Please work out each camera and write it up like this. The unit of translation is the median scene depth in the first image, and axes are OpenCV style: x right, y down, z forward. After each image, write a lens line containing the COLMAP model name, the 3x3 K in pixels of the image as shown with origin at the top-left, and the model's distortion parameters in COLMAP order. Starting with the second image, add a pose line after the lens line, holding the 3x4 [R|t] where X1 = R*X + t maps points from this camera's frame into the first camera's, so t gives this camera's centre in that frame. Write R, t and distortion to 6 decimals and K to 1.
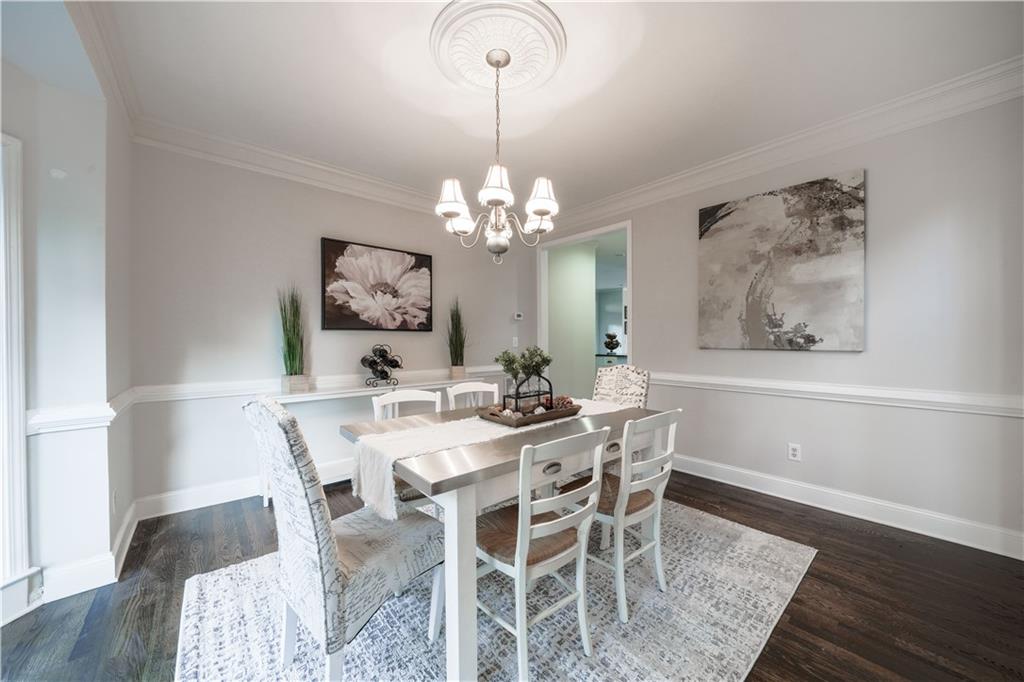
lens RADIAL K [[362.7, 0, 505.6], [0, 362.7, 344.3], [0, 0, 1]] dist [-0.021752, 0.002449]
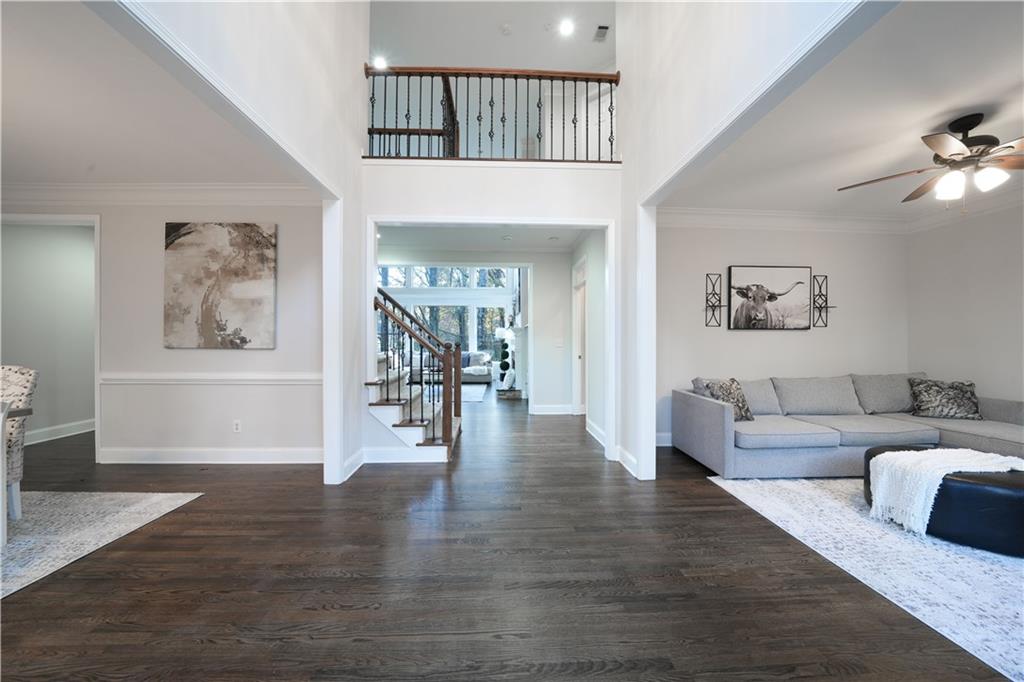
lens RADIAL K [[362.7, 0, 511.2], [0, 362.7, 341.0], [0, 0, 1]] dist [-0.021752, 0.002449]
pose [[0.633532, 0.001274, 0.773715, 0.436909], [0.003512, 0.999984, -0.004523, -0.001634], [-0.773708, 0.005583, 0.633517, -0.620131]]
